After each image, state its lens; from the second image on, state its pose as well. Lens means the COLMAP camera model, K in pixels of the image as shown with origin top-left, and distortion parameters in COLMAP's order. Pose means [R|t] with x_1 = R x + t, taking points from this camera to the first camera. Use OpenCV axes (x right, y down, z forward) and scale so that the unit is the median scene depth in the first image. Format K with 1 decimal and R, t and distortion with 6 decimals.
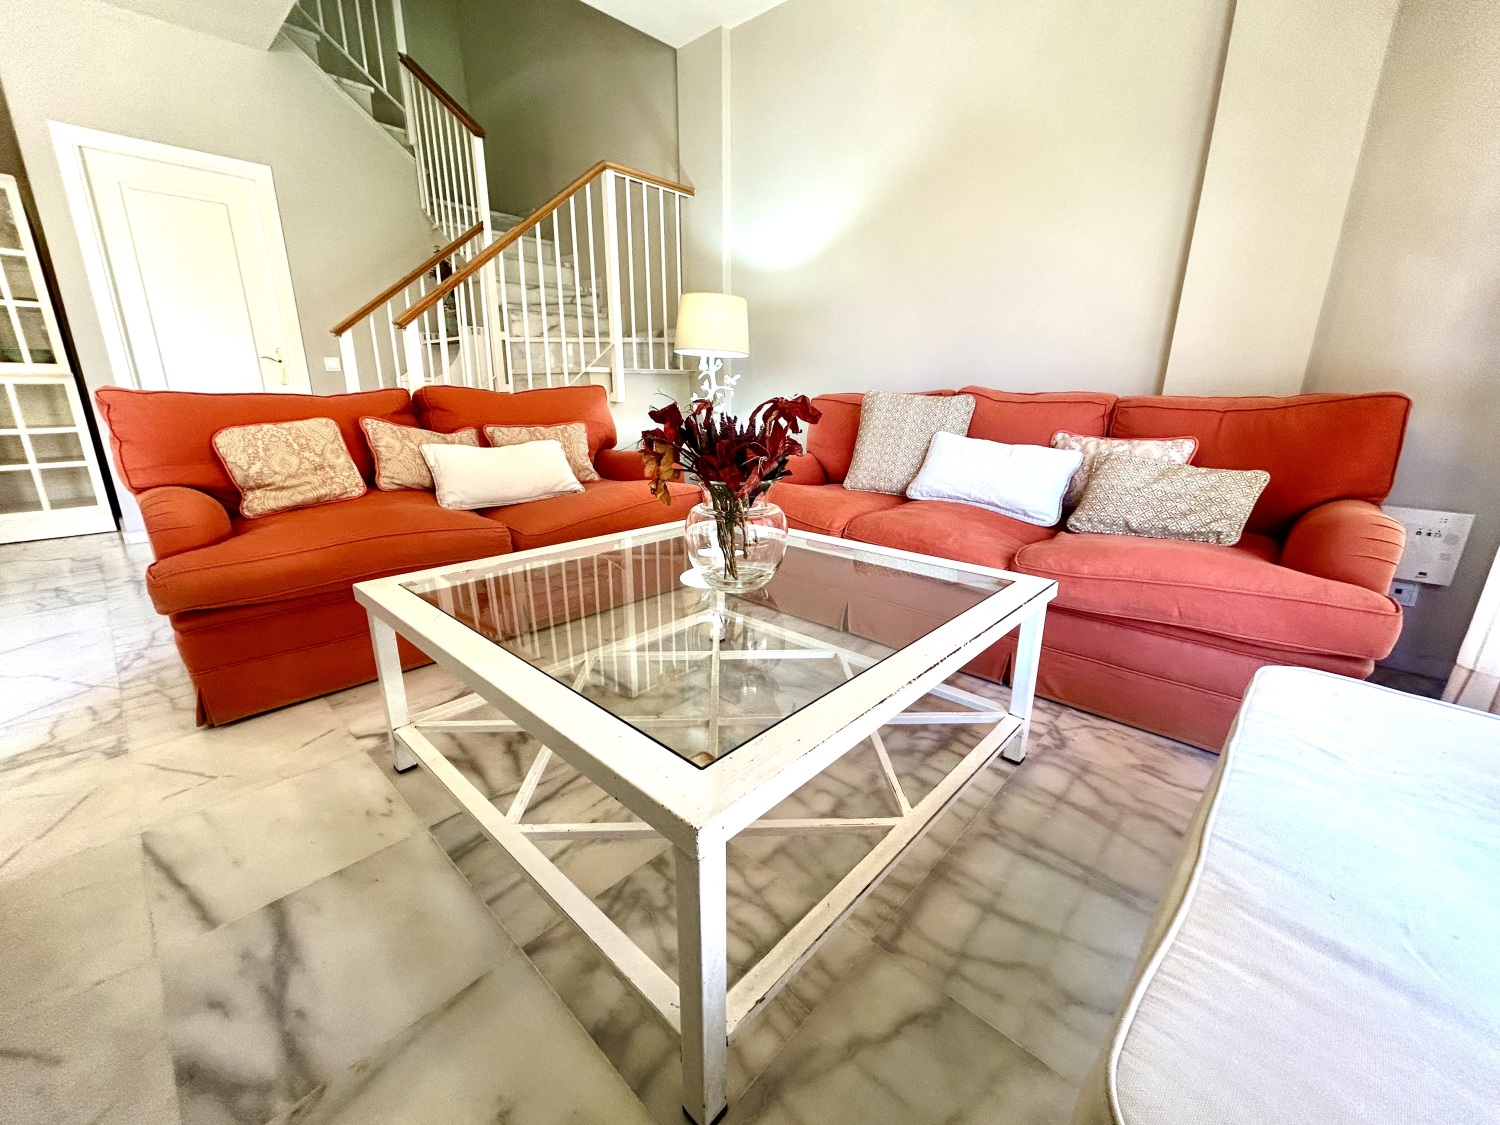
lens RADIAL K [[603.8, 0, 741.8], [0, 603.8, 562.0], [0, 0, 1]] dist [0.000537, 0.000943]
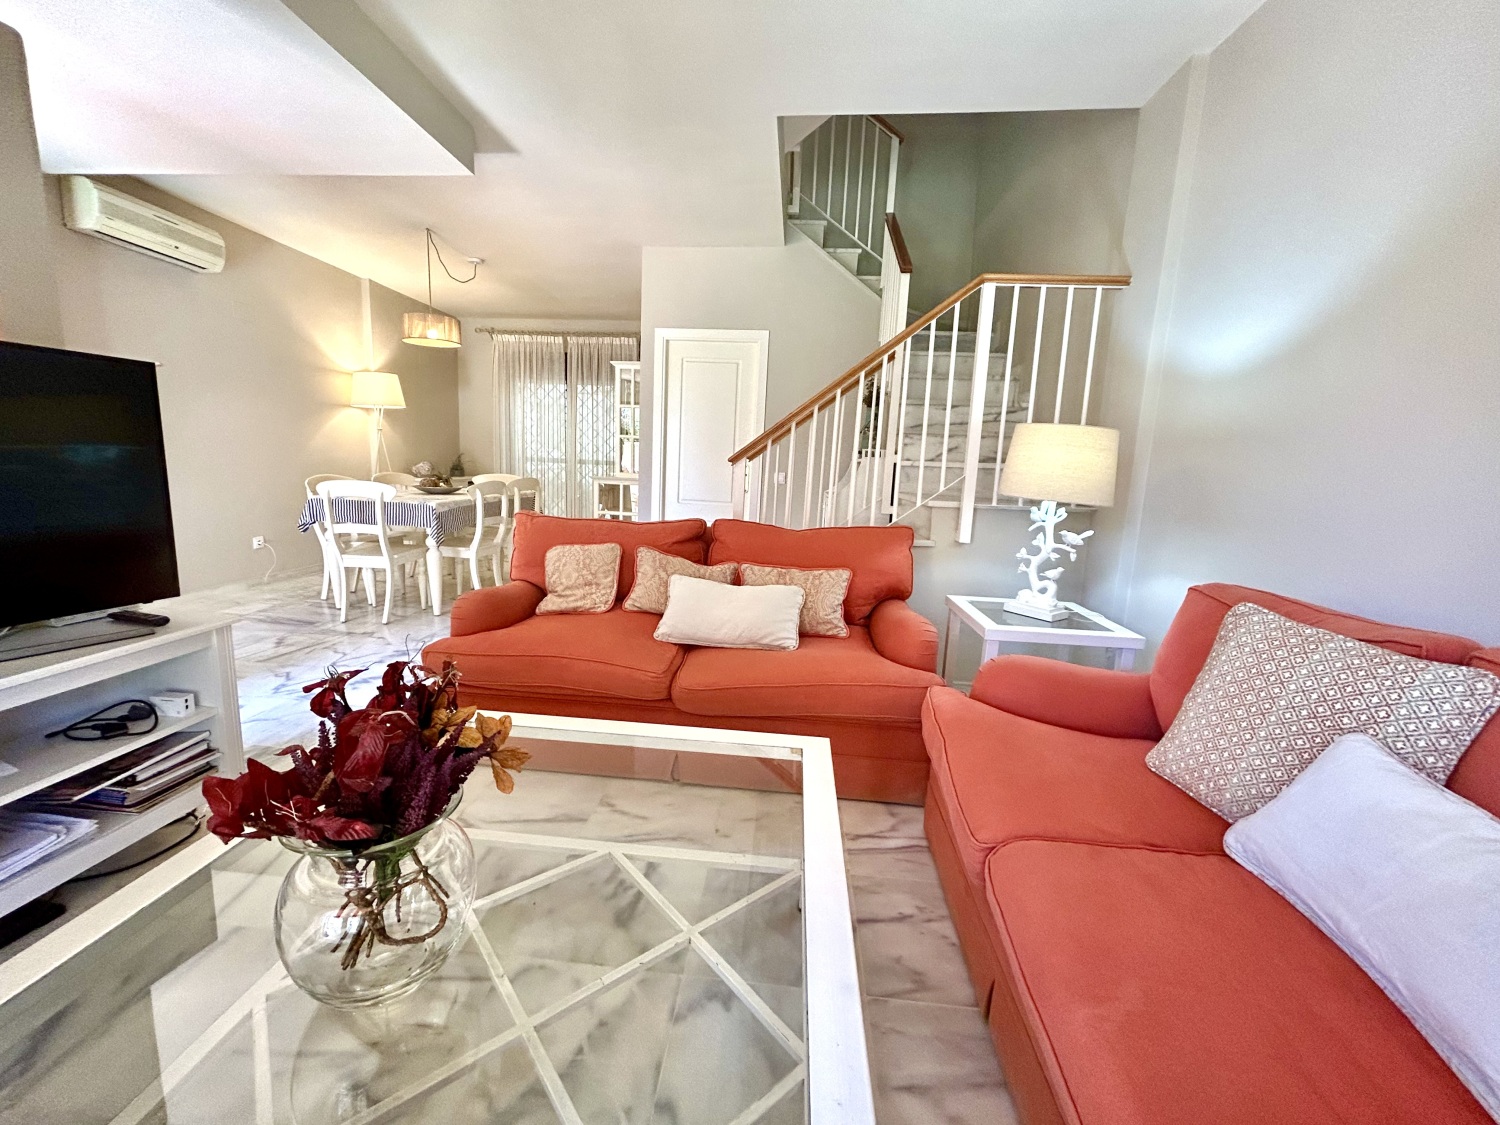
lens RADIAL K [[603.8, 0, 741.3], [0, 603.8, 559.0], [0, 0, 1]] dist [0.000537, 0.000943]
pose [[0.623466, 0.144720, -0.768339, 0.283152], [-0.252166, 0.967425, -0.022400, -0.166409], [0.740069, 0.207715, 0.639650, 0.279882]]
